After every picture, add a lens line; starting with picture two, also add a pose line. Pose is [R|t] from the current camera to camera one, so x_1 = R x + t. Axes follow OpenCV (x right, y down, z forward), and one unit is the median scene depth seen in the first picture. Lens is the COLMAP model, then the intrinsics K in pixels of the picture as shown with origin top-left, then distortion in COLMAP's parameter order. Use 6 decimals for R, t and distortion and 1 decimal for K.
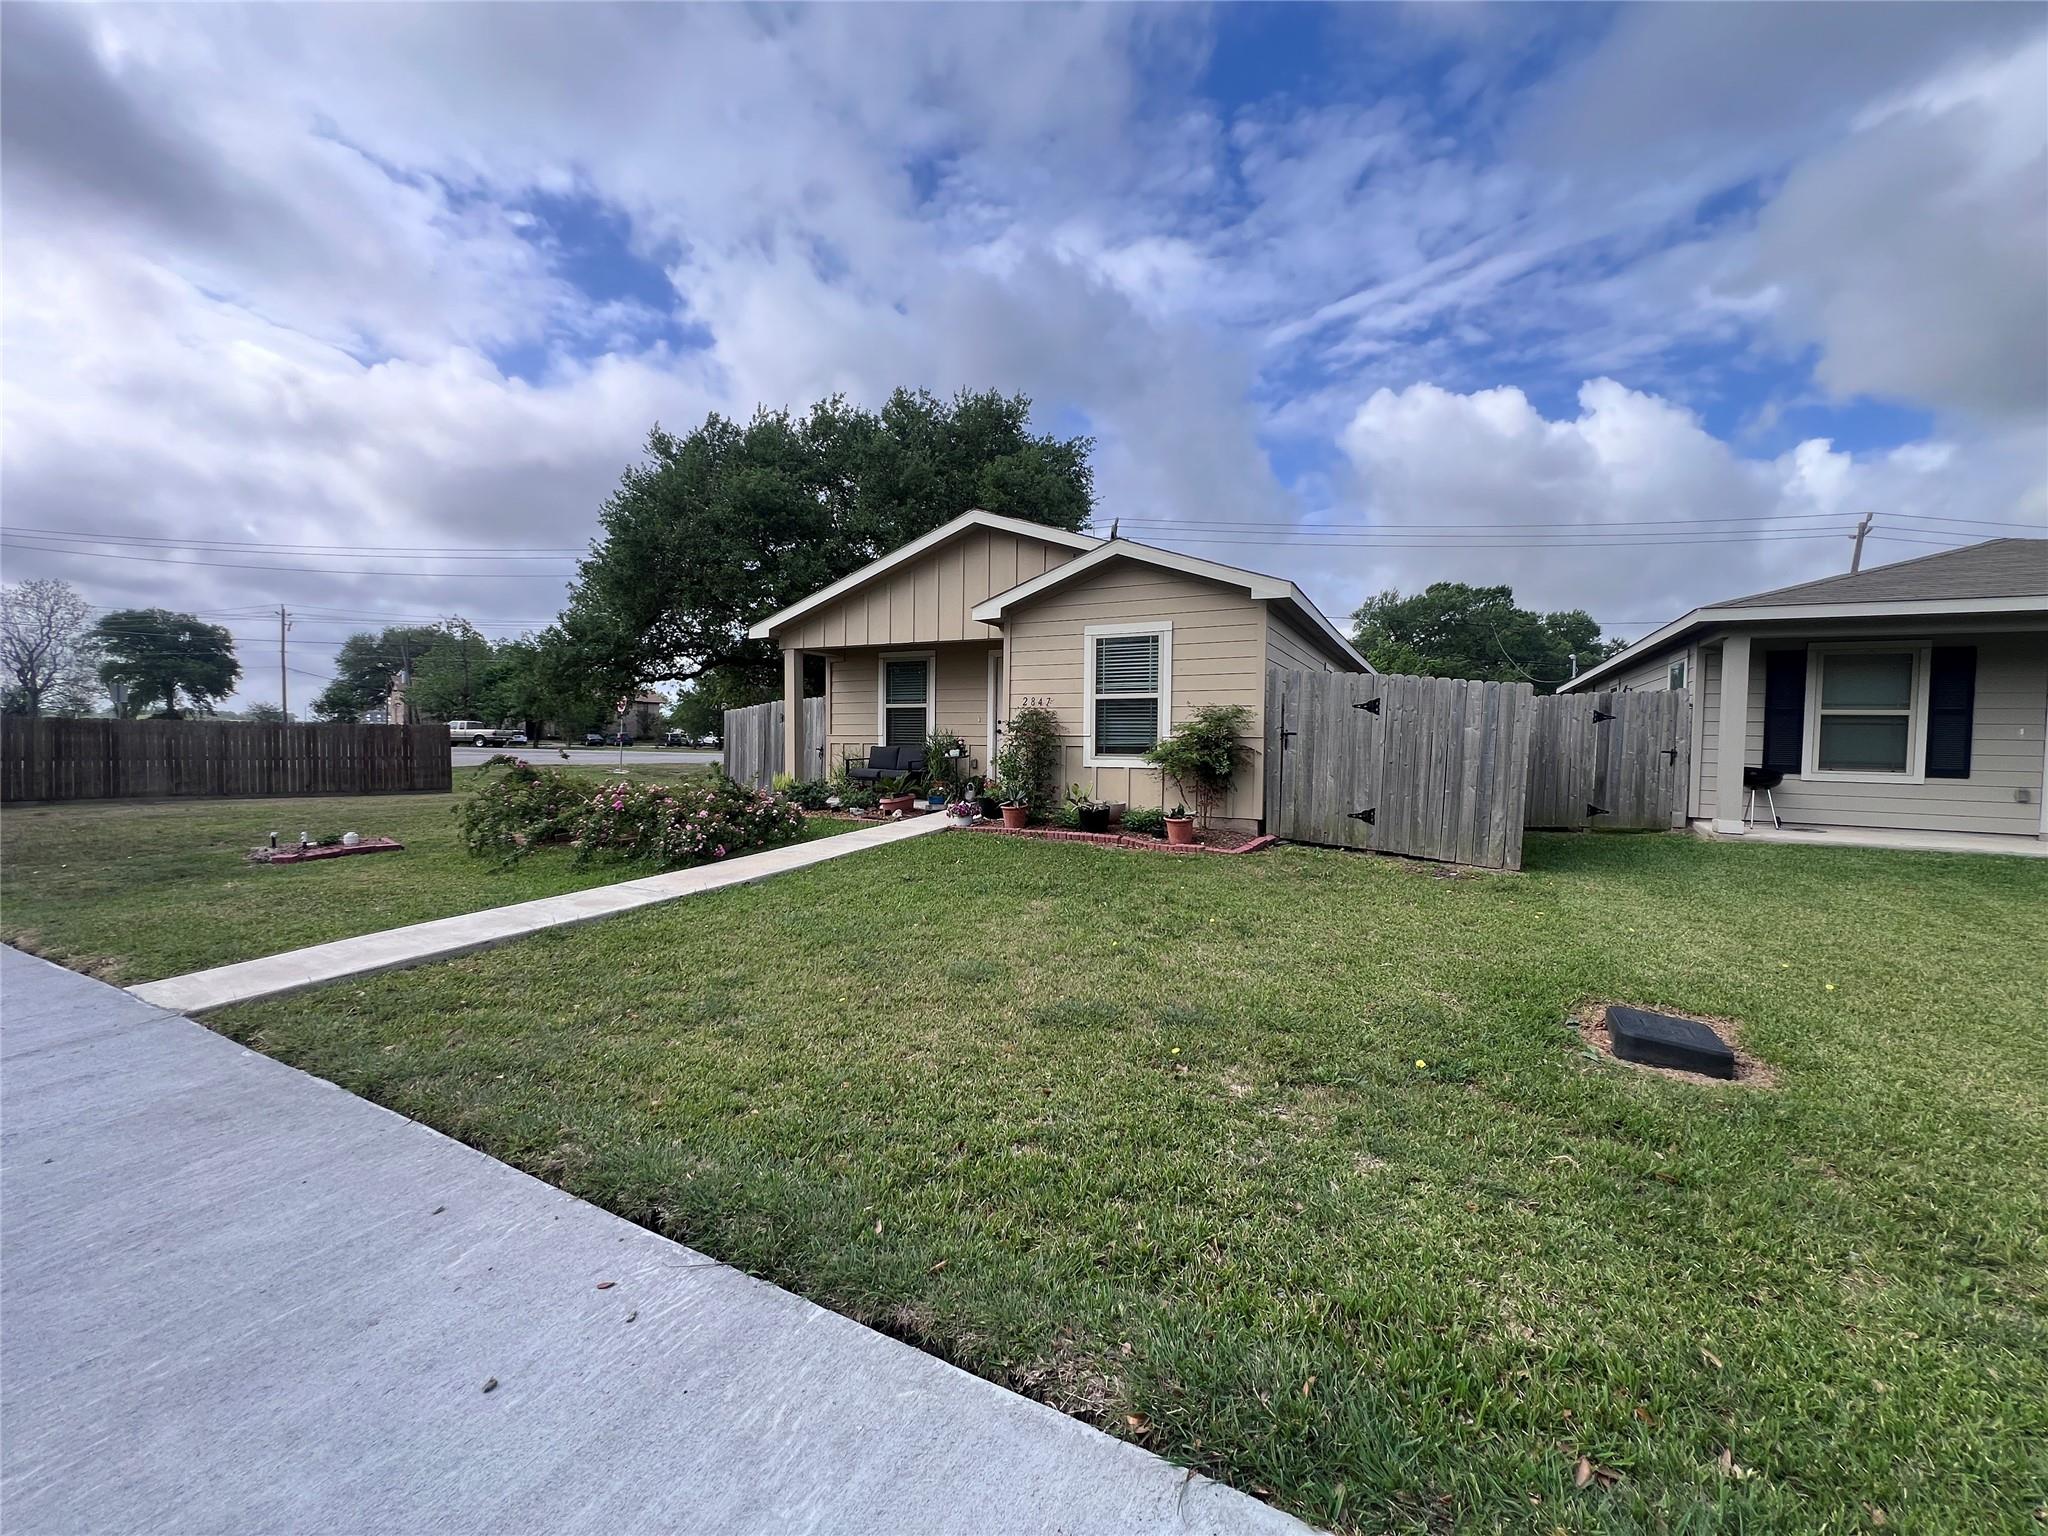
lens RADIAL K [[820.3, 0, 1020.0], [0, 820.3, 759.6], [0, 0, 1]] dist [0.000185, 0.000153]
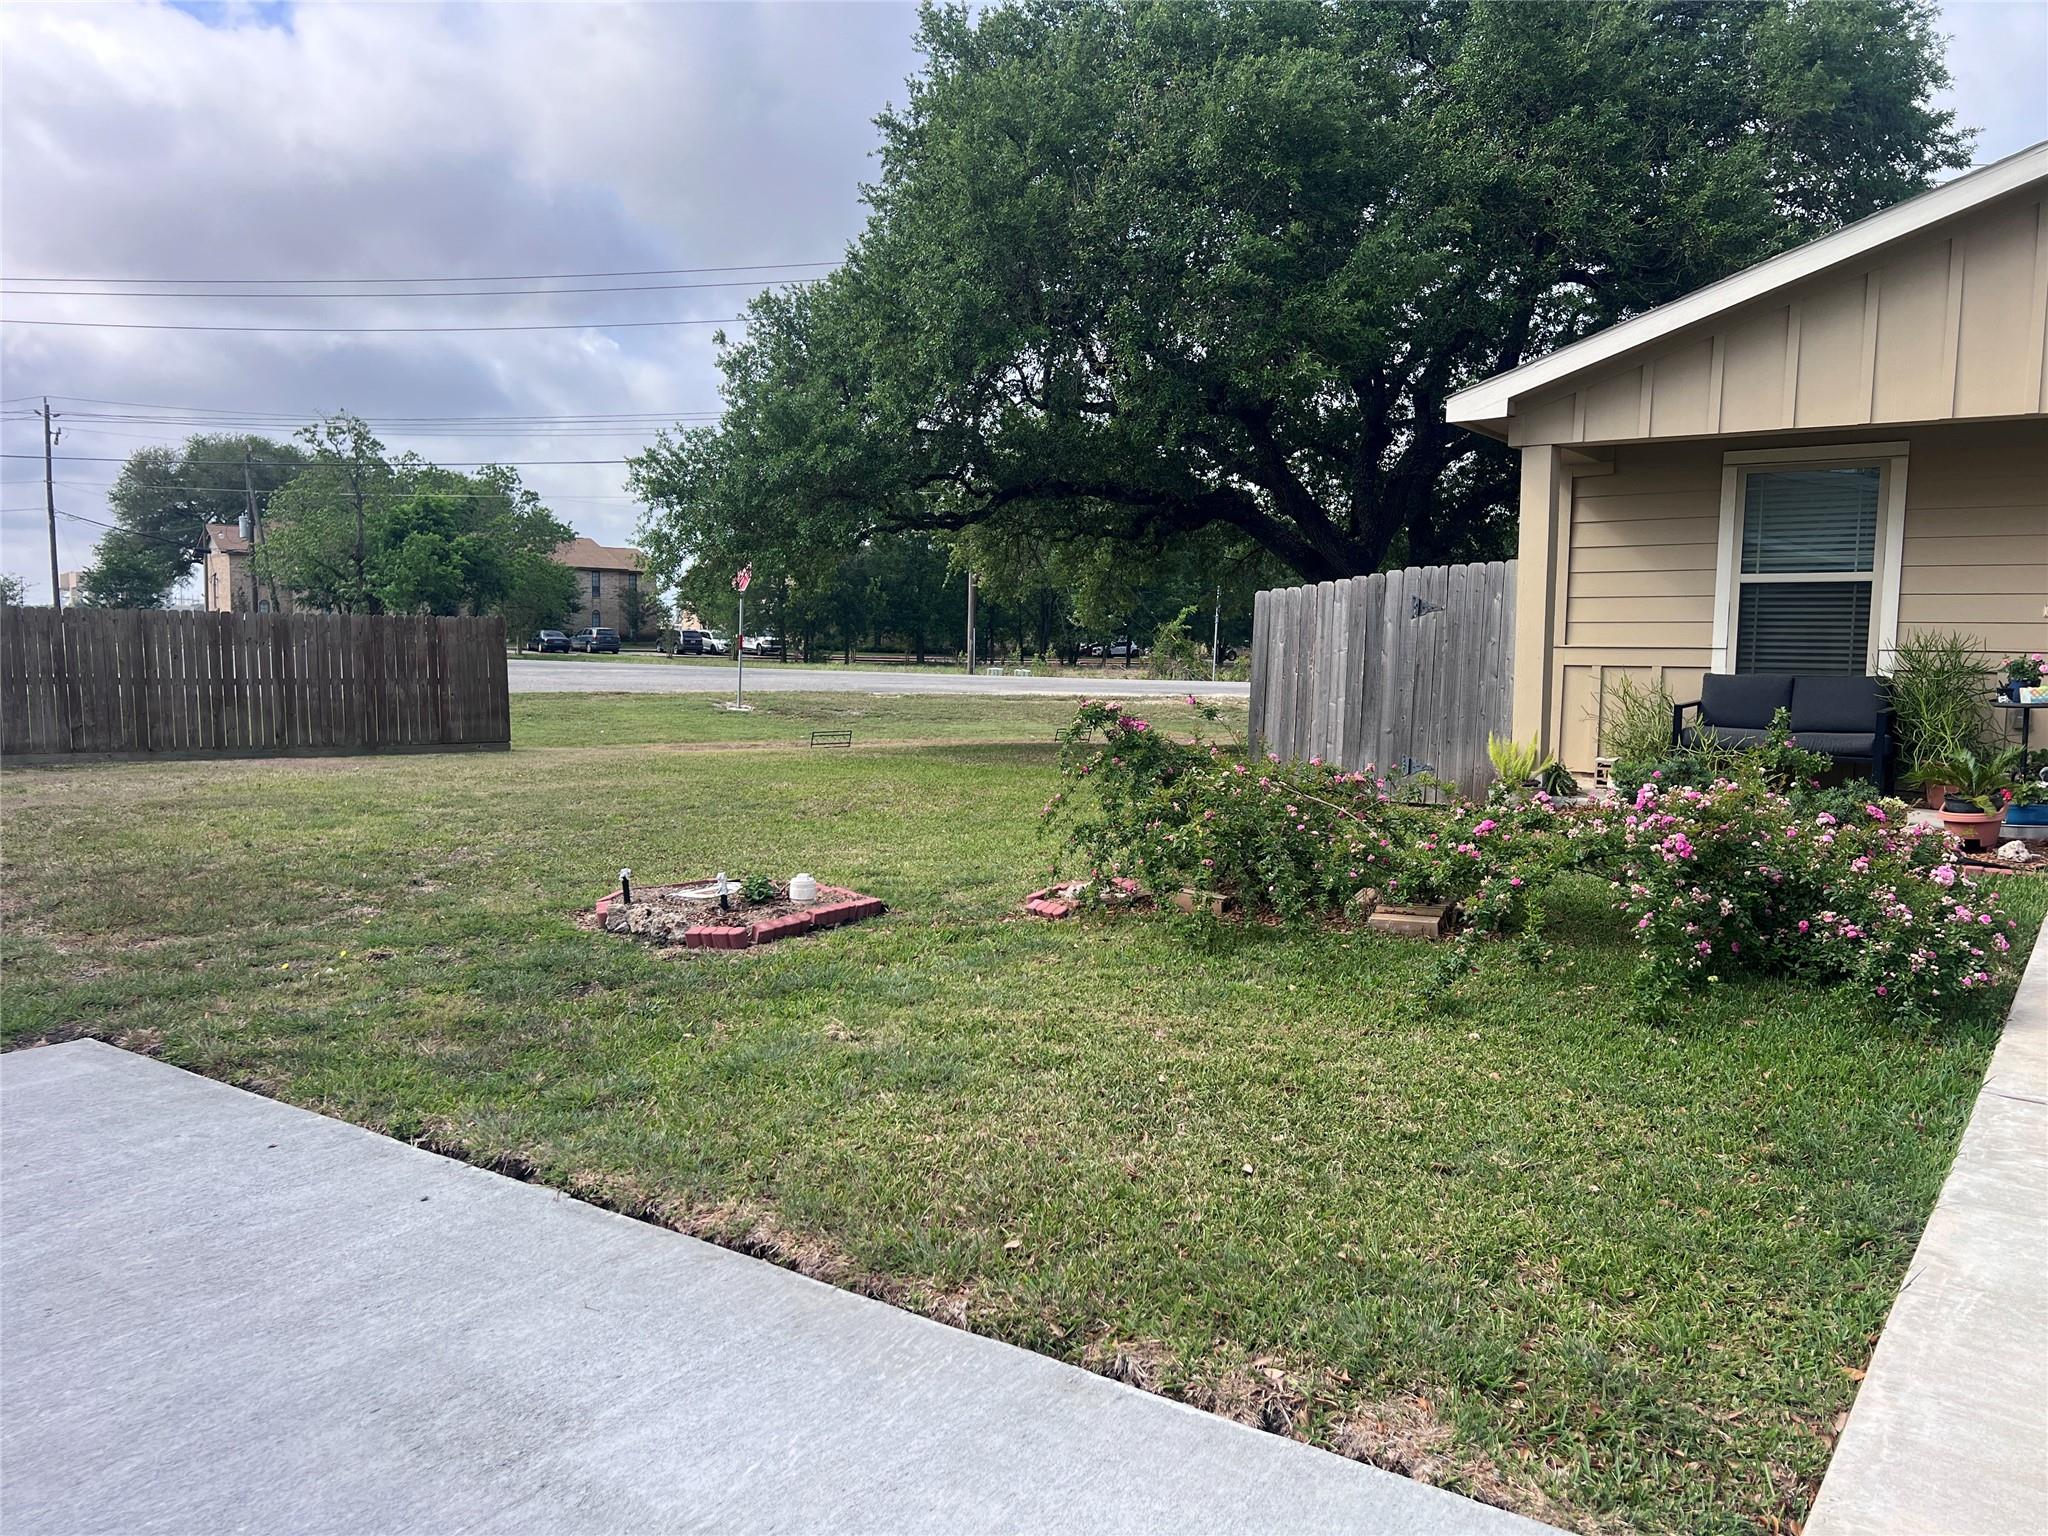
lens RADIAL K [[1546.0, 0, 1003.5], [0, 1546.0, 782.4], [0, 0, 1]] dist [0.058637, -0.067741]
pose [[0.987897, 0.016877, -0.154188, -0.432379], [-0.006514, 0.997700, 0.067475, -0.013084], [0.154972, -0.065654, 0.985735, 0.144417]]
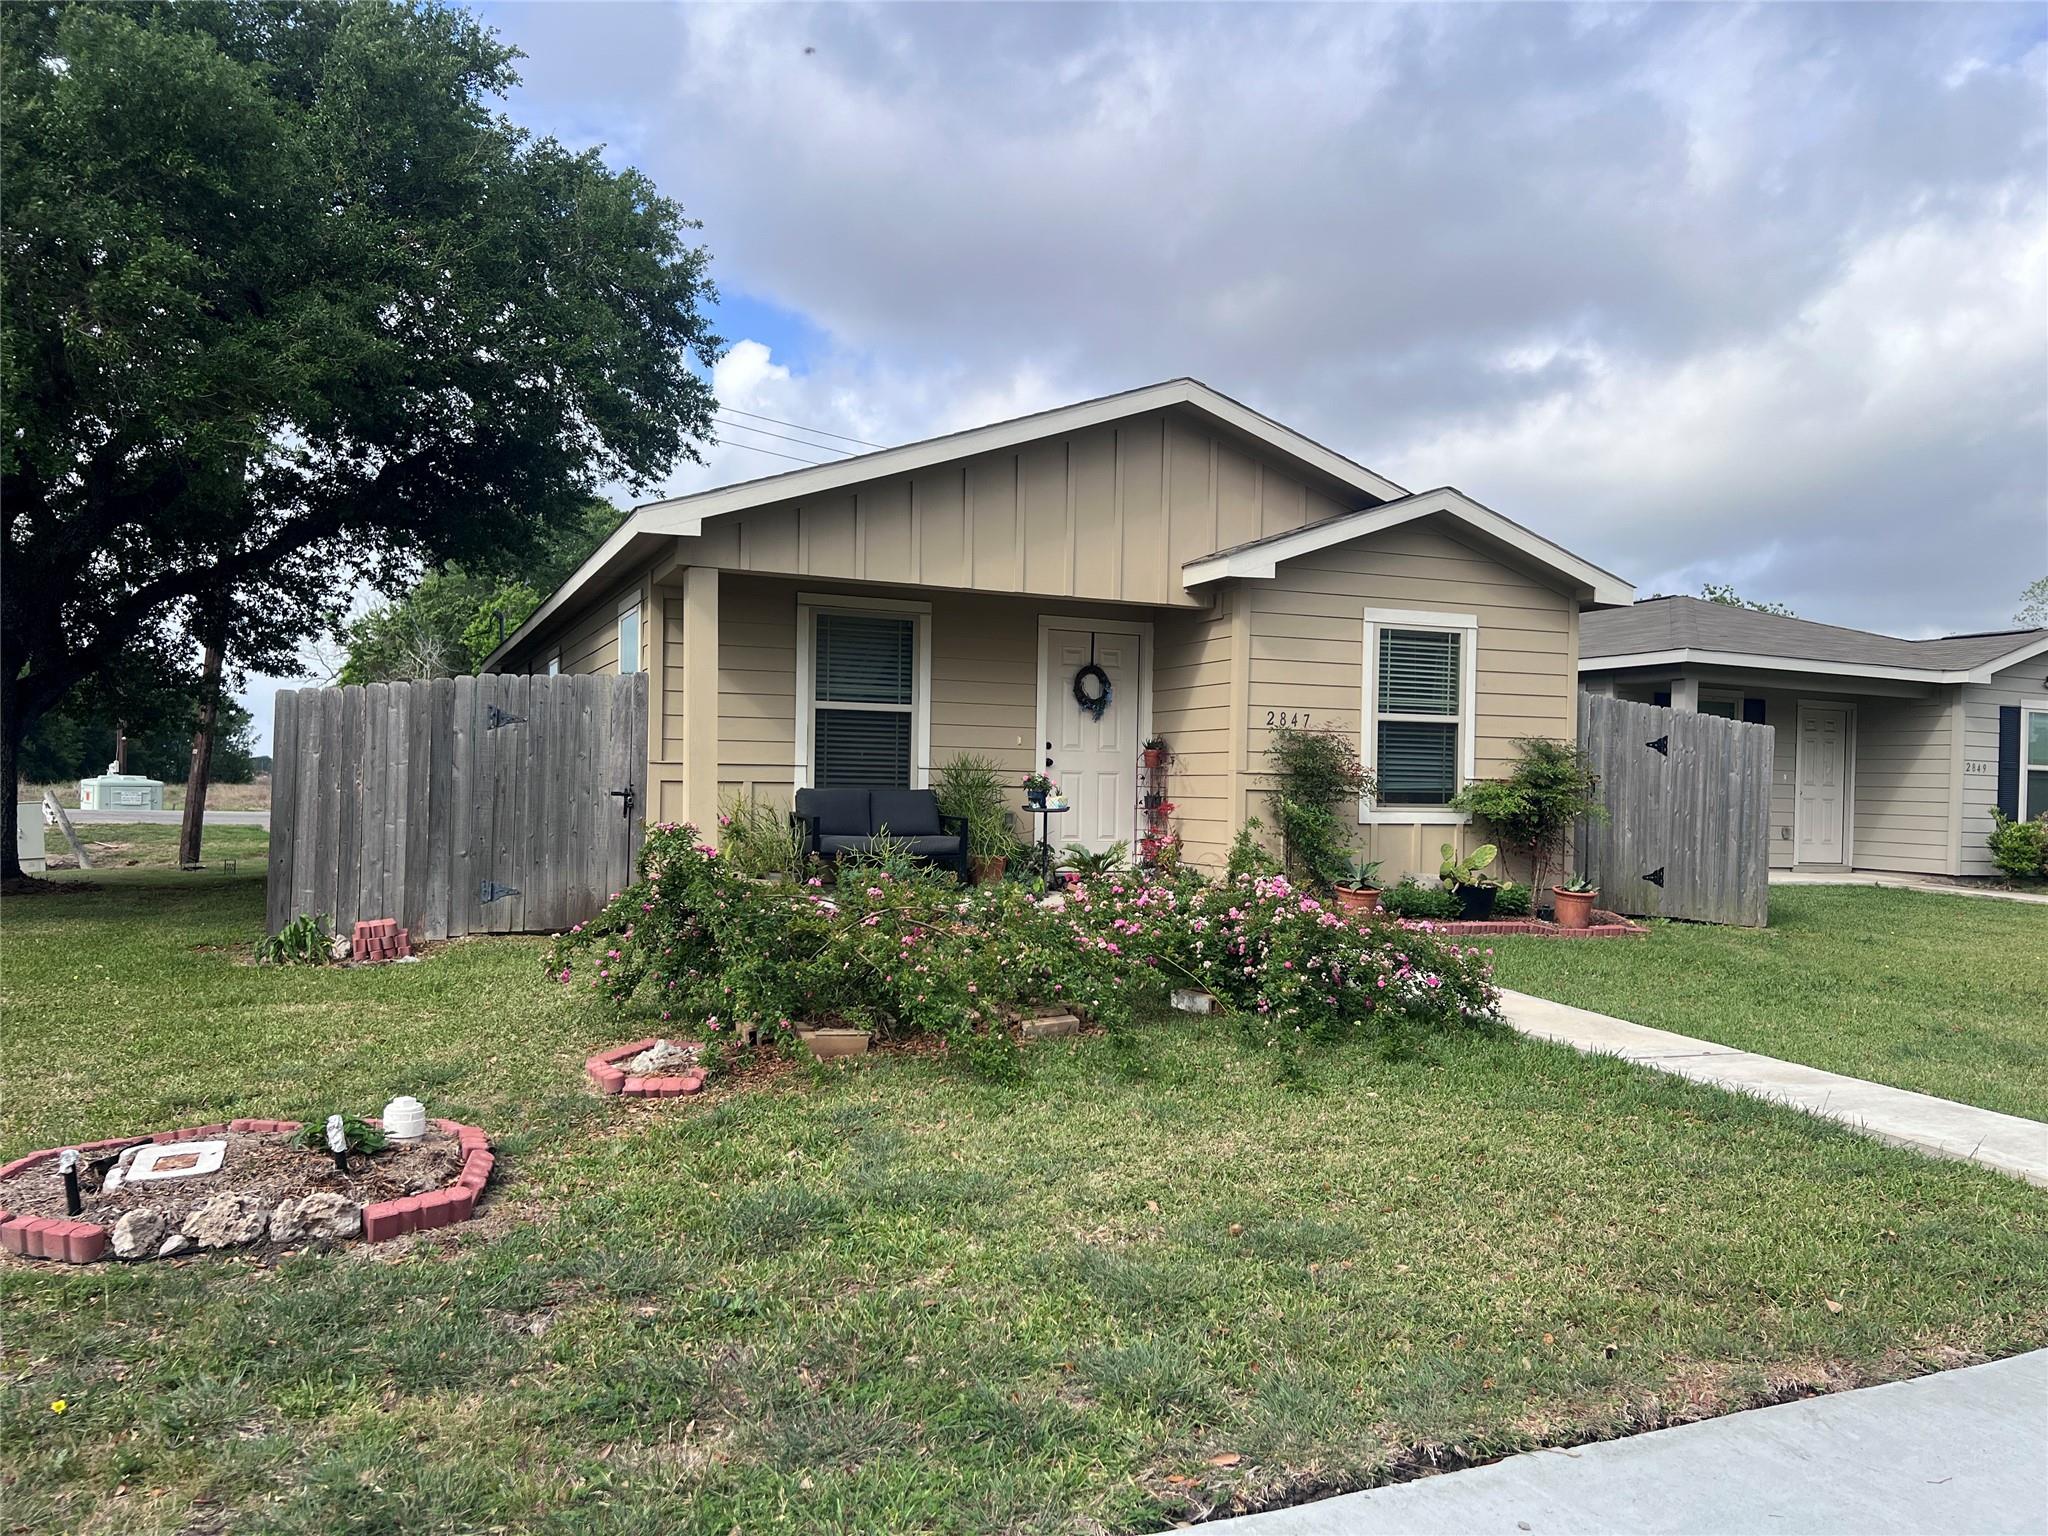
lens RADIAL K [[1546.0, 0, 1044.9], [0, 1546.0, 779.1], [0, 0, 1]] dist [0.058637, -0.067741]
pose [[0.621511, 0.002055, 0.783403, -0.825821], [0.004541, 0.999970, -0.006226, -0.016089], [-0.783393, 0.007427, 0.621483, 0.345736]]
